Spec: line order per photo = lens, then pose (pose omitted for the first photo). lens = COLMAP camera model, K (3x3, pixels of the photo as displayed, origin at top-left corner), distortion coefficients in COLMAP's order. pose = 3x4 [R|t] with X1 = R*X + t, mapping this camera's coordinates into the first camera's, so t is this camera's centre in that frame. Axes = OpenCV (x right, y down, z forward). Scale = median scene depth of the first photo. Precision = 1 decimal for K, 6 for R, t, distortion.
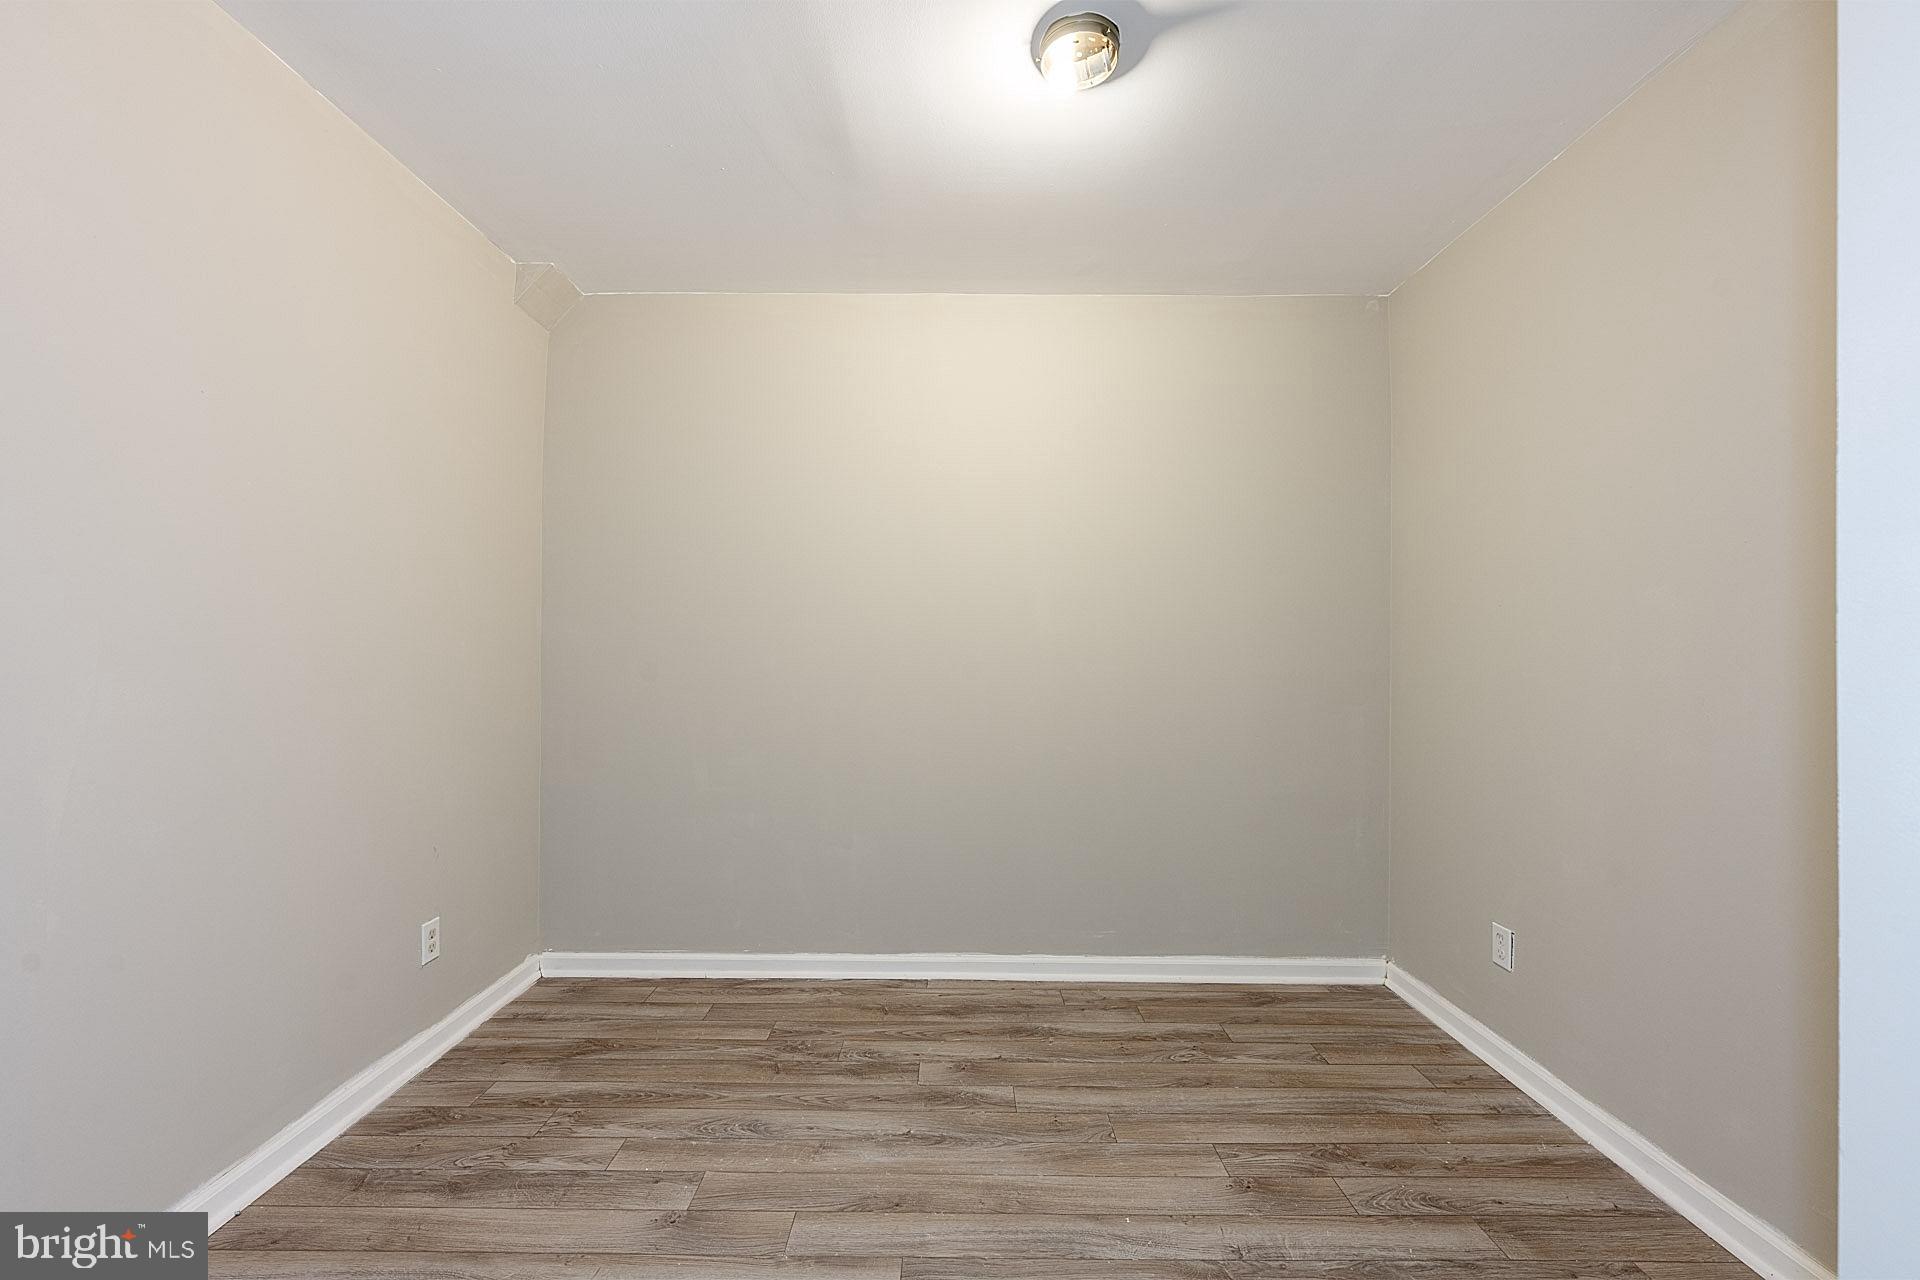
lens RADIAL K [[762.1, 0, 956.2], [0, 762.1, 644.7], [0, 0, 1]] dist [-0.001584, 0.000151]
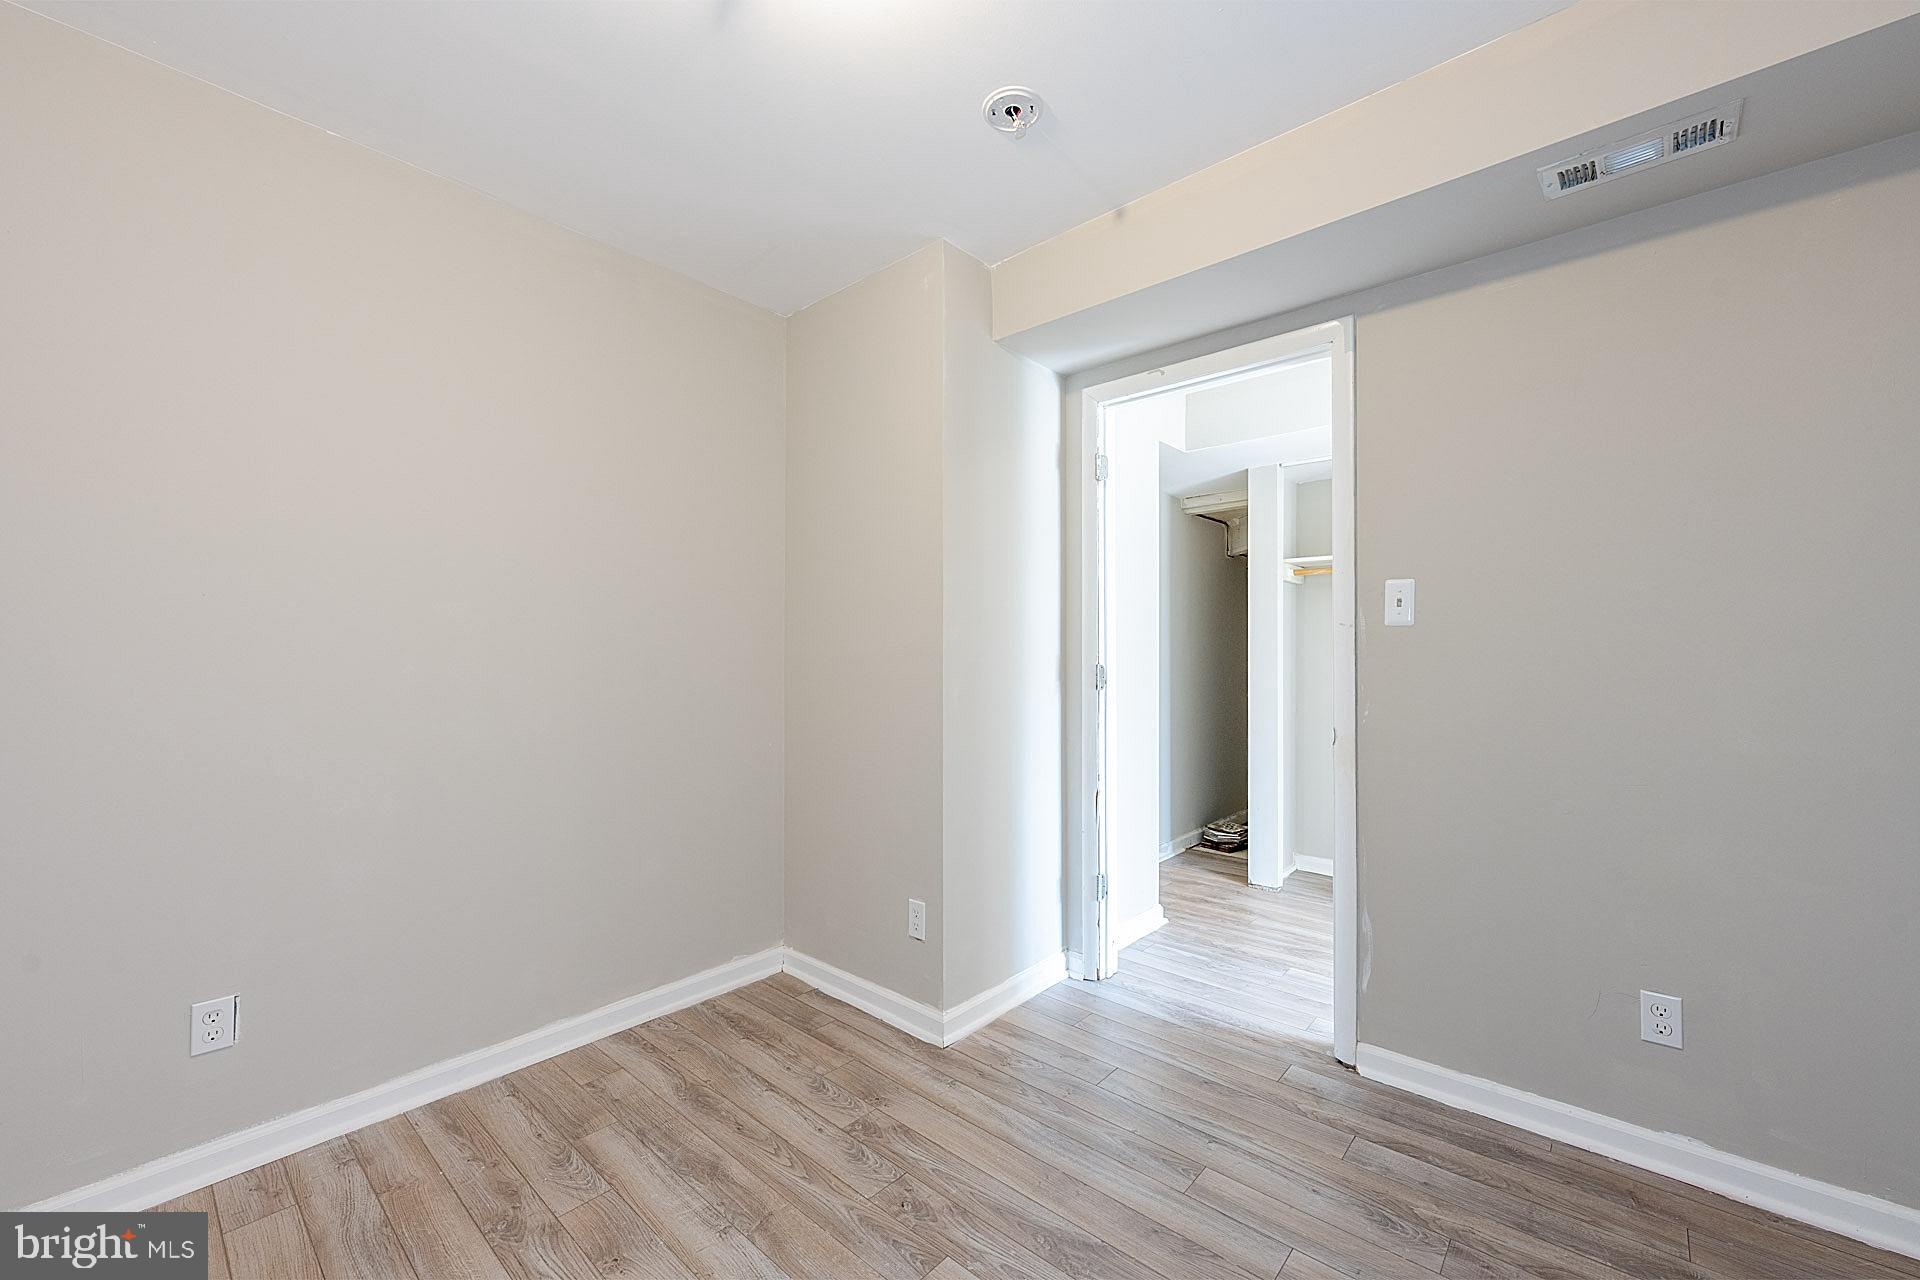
lens RADIAL K [[762.1, 0, 957.3], [0, 762.1, 651.8], [0, 0, 1]] dist [-0.001584, 0.000151]
pose [[-0.748474, -0.002434, 0.663160, -0.460706], [-0.009322, 0.999933, -0.006851, 0.007511], [-0.663099, -0.011310, -0.748447, 1.299530]]
